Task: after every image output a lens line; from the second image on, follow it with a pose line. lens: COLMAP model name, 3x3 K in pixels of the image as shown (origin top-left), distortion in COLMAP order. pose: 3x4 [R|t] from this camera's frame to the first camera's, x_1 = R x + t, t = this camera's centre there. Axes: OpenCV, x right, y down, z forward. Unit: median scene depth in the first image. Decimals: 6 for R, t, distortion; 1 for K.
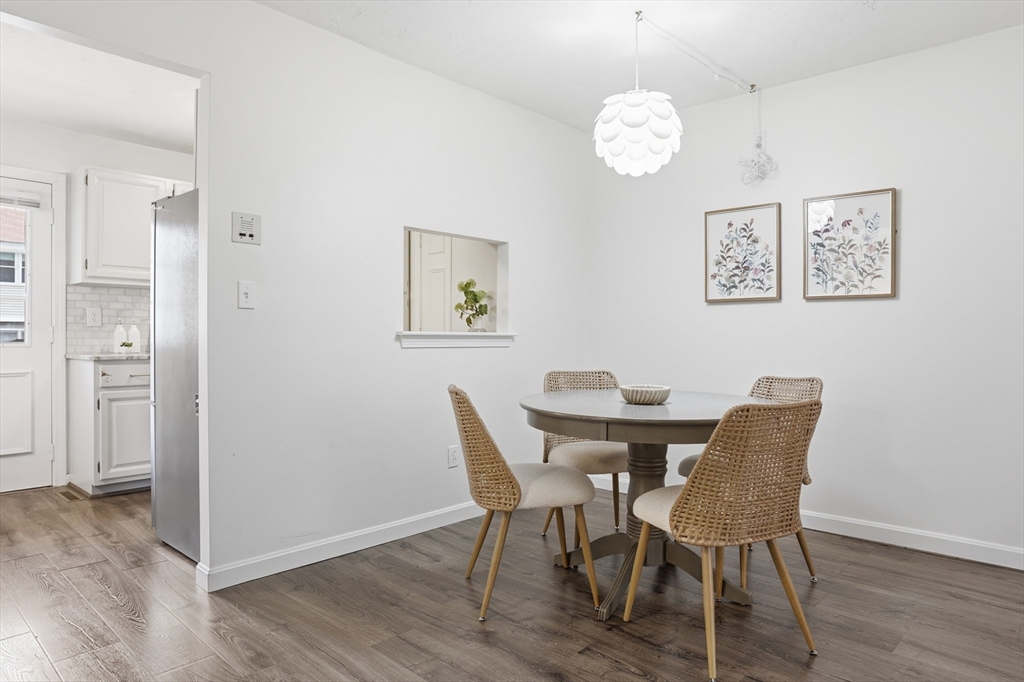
lens RADIAL K [[611.2, 0, 512.0], [0, 611.2, 341.0], [0, 0, 1]] dist [-0.024039, 0.001331]
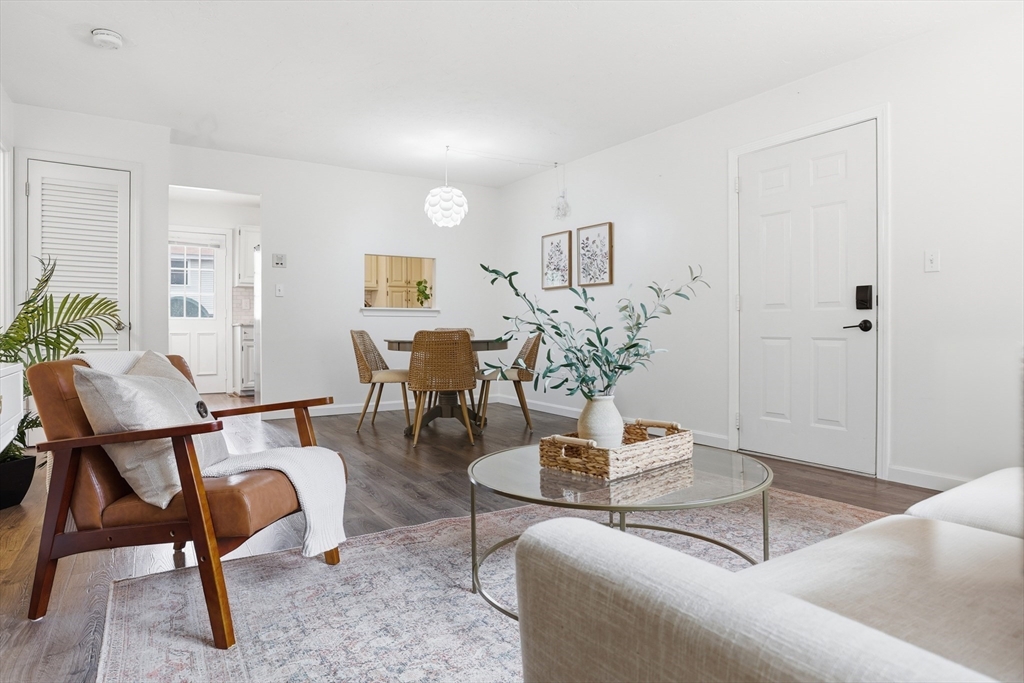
lens RADIAL K [[557.7, 0, 508.8], [0, 557.7, 329.8], [0, 0, 1]] dist [-0.073349, 0.040625]
pose [[0.968078, -0.002047, -0.250642, 0.675549], [0.001522, 0.999996, -0.002290, 0.057289], [0.250645, 0.001836, 0.968077, -0.573074]]
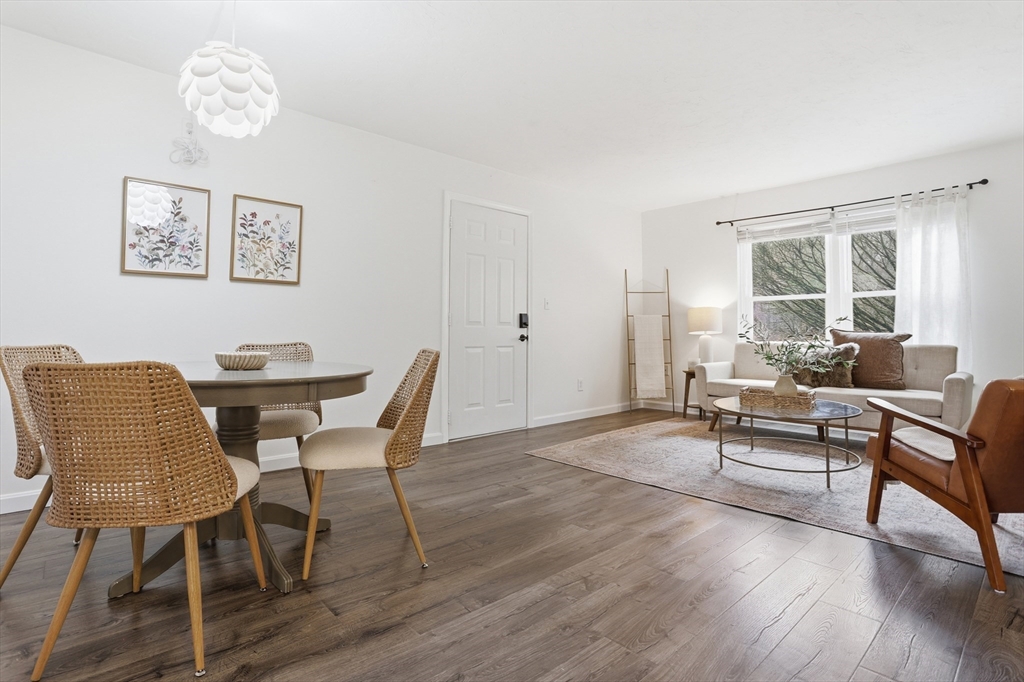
lens RADIAL K [[496.6, 0, 511.6], [0, 496.6, 320.5], [0, 0, 1]] dist [-0.076959, 0.027930]
pose [[0.117077, 0.022104, 0.992877, -0.369281], [0.002281, 0.999744, -0.022526, 0.031367], [-0.993120, 0.004902, 0.116997, 0.354683]]
